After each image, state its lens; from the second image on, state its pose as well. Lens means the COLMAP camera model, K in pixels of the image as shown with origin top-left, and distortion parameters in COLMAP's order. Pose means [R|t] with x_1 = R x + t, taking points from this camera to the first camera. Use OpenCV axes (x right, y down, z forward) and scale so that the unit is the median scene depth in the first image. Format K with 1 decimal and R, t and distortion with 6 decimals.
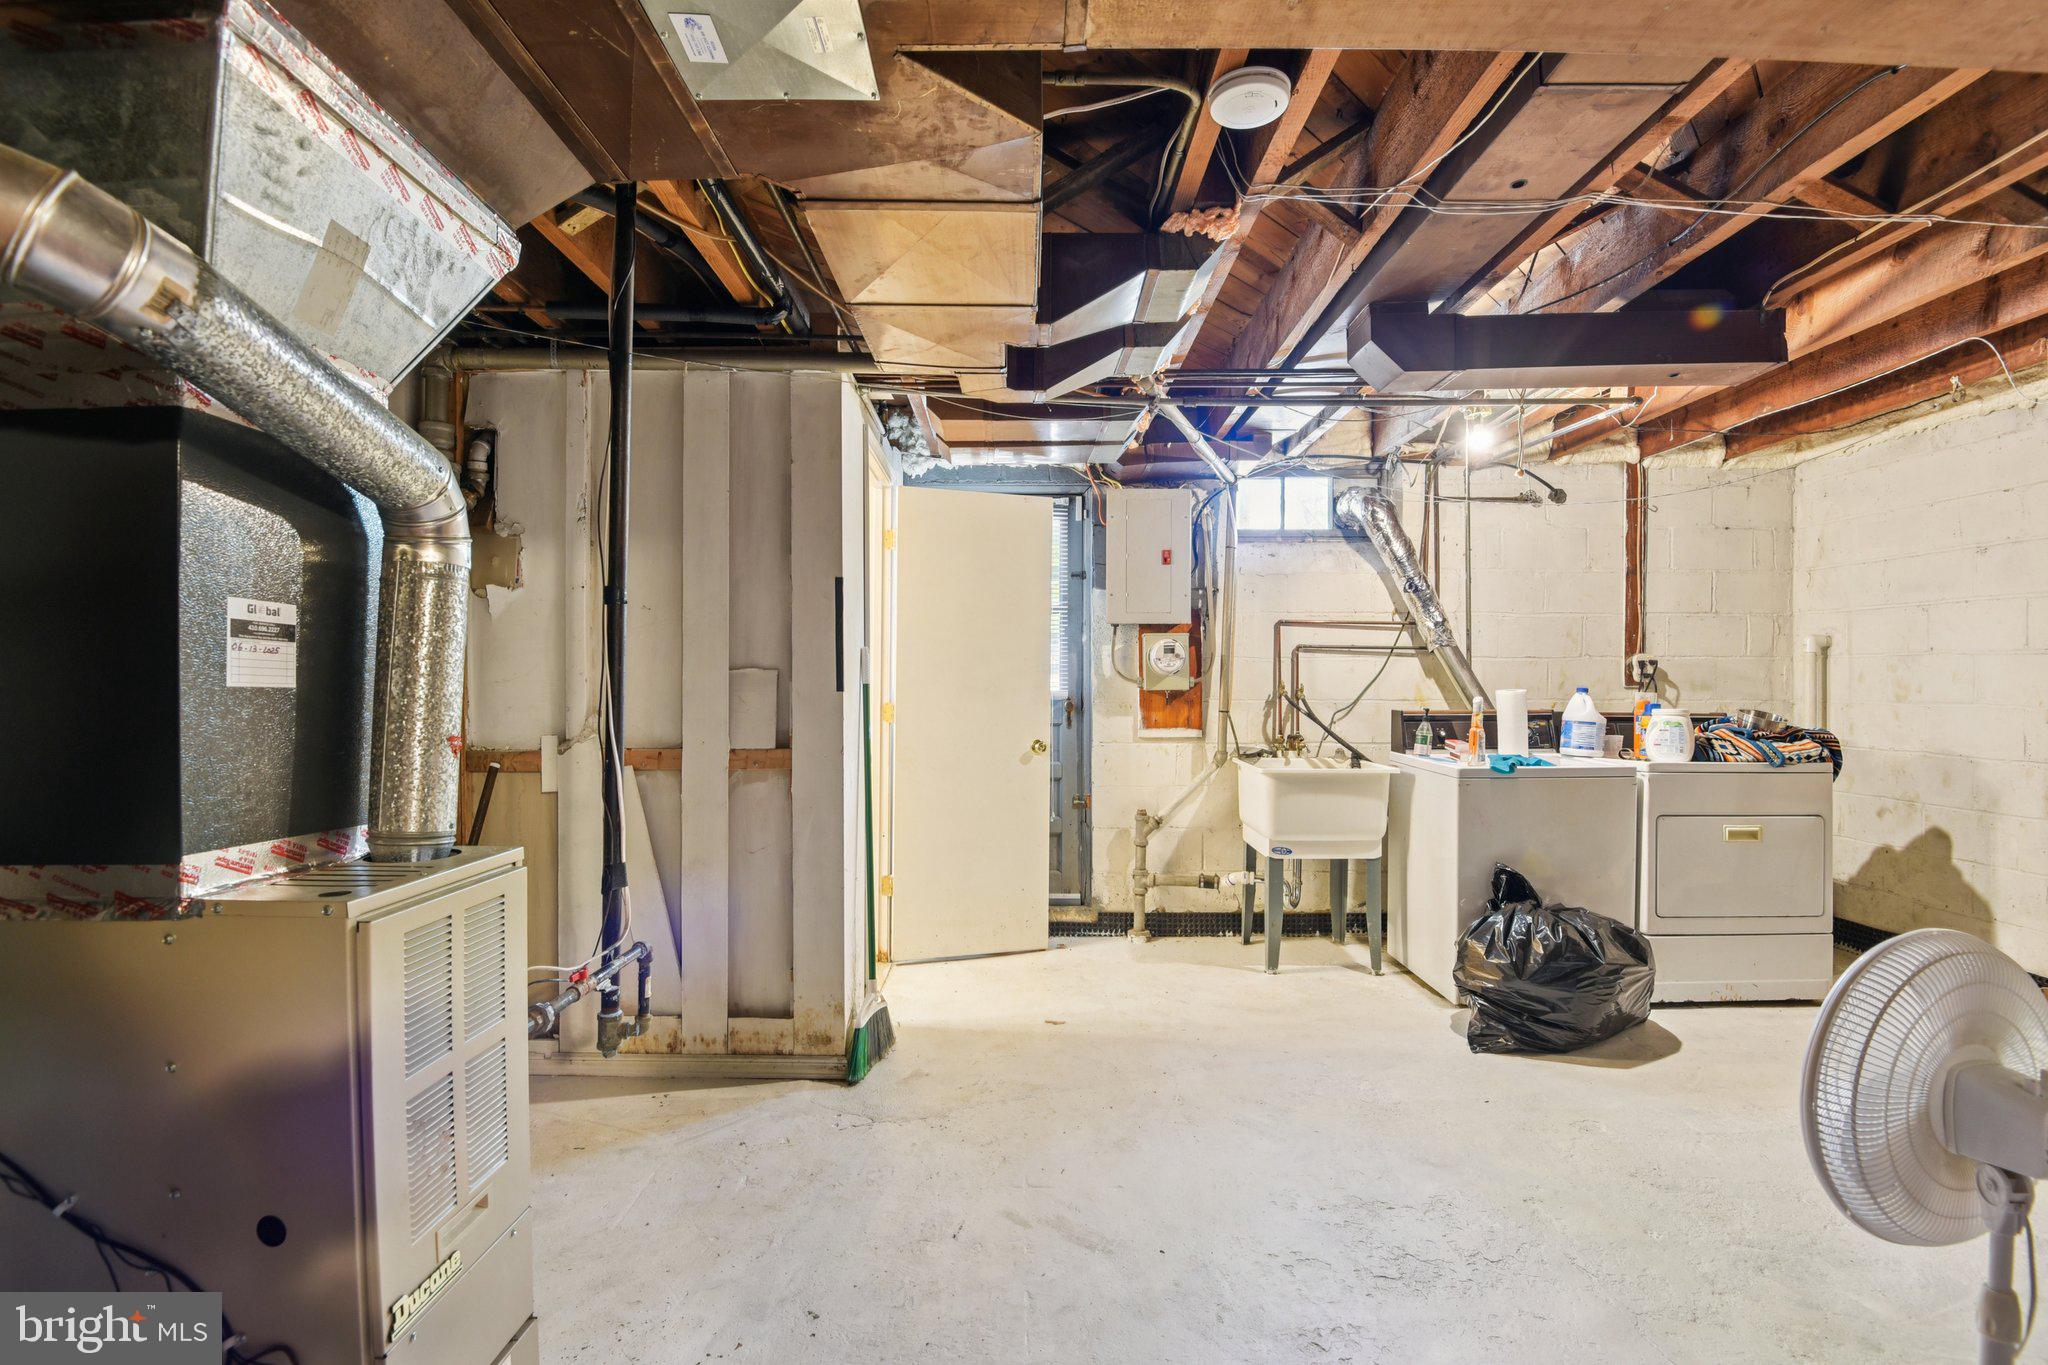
lens RADIAL K [[965.3, 0, 1021.5], [0, 965.3, 686.4], [0, 0, 1]] dist [-0.001321, -0.017652]
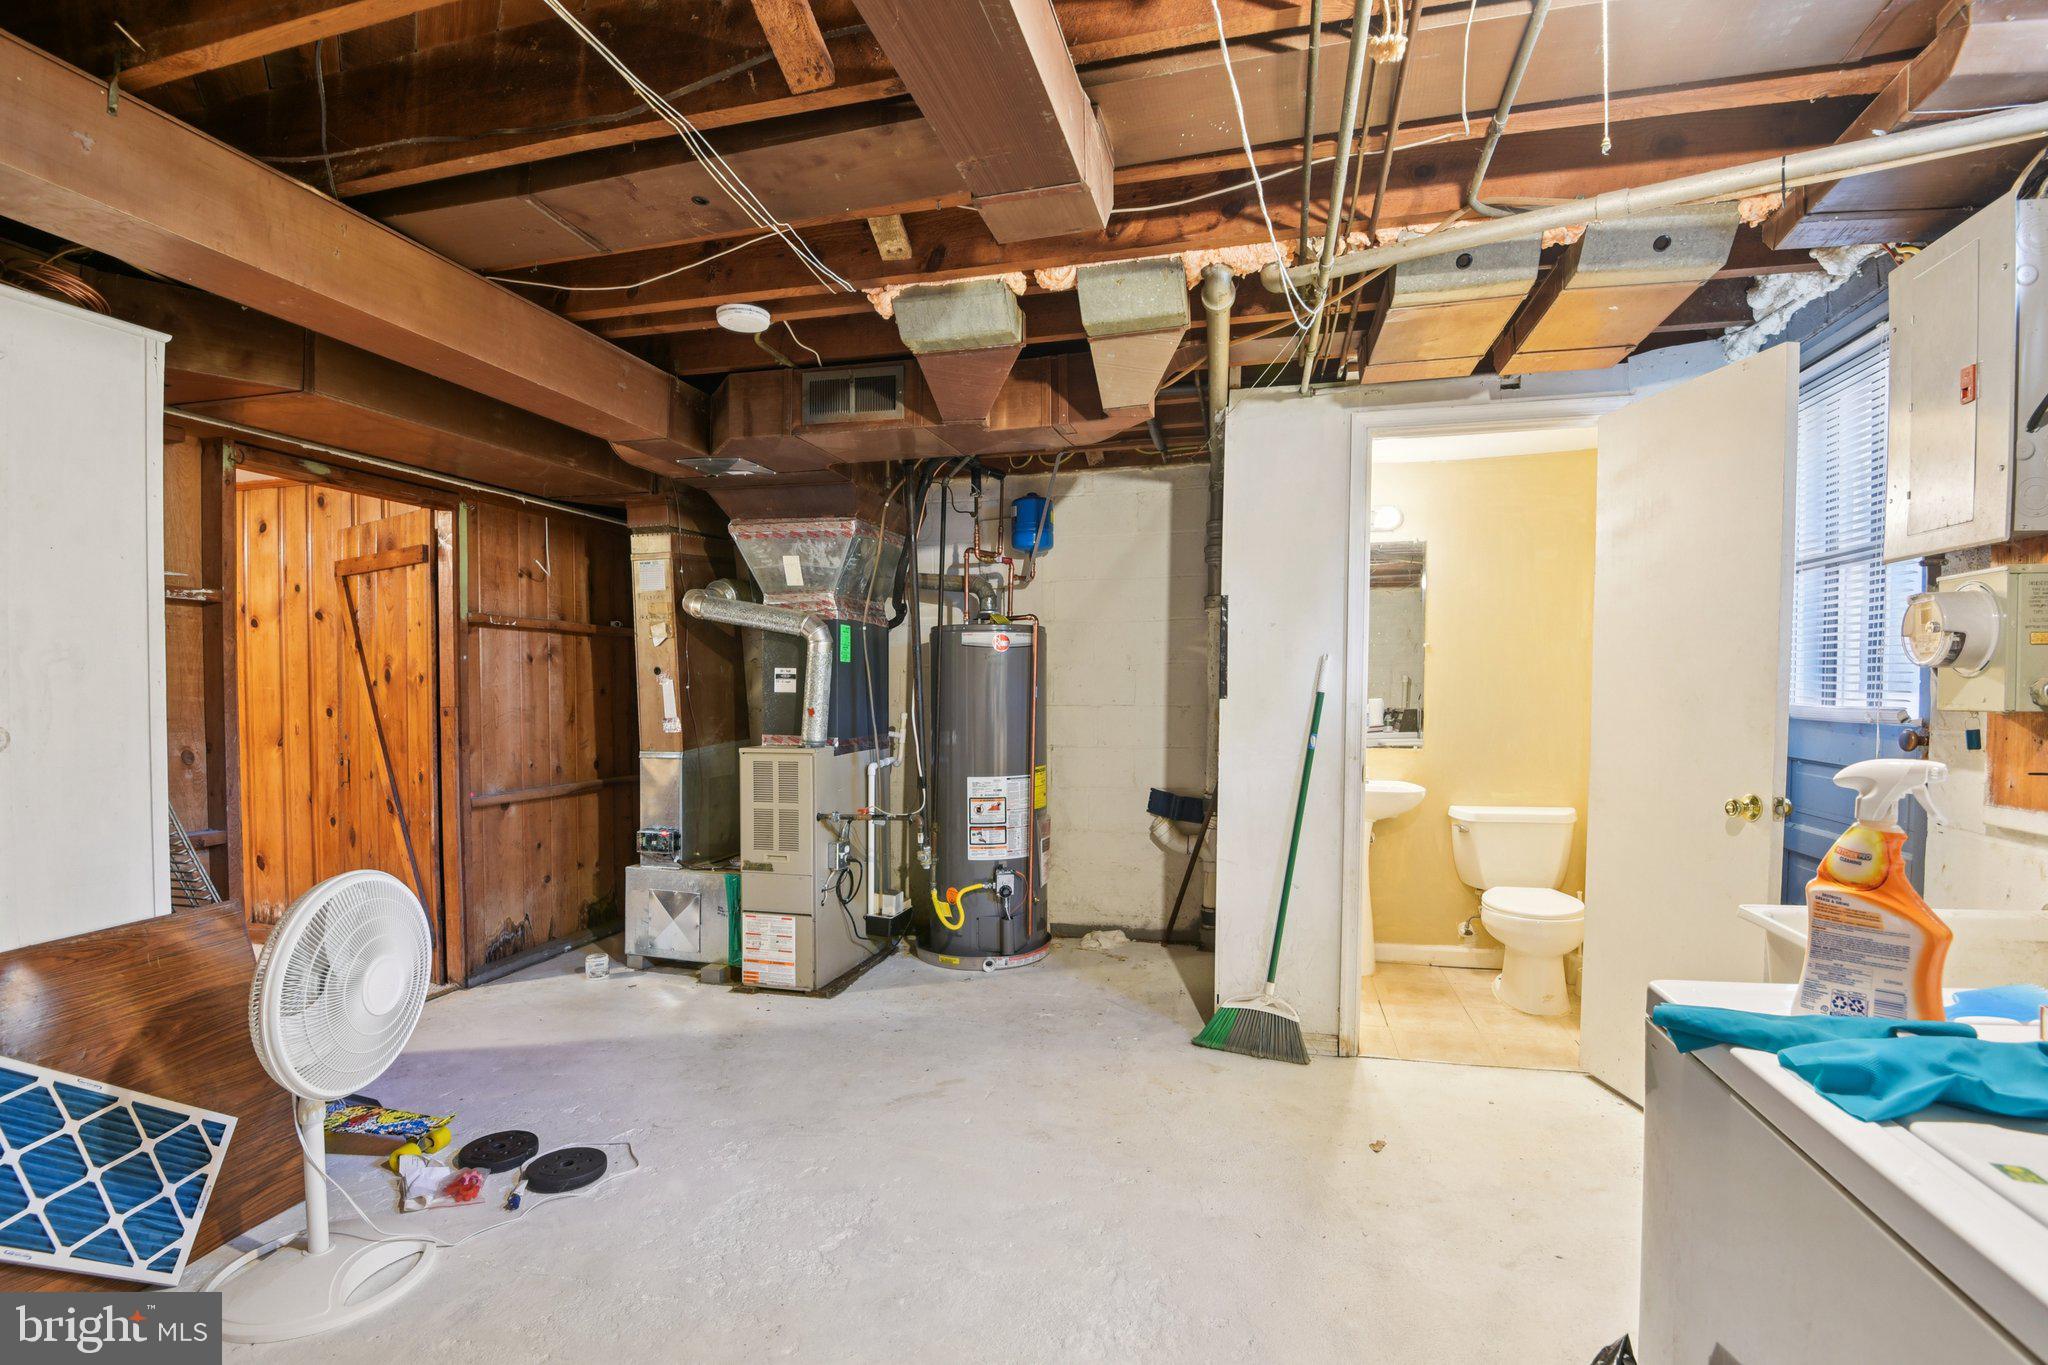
lens RADIAL K [[965.3, 0, 1021.5], [0, 965.3, 686.4], [0, 0, 1]] dist [-0.001321, -0.017652]
pose [[-0.256560, -0.000596, -0.966528, 2.324161], [-0.003198, 0.999995, 0.000232, -0.022573], [0.966523, 0.003151, -0.256561, 2.592776]]
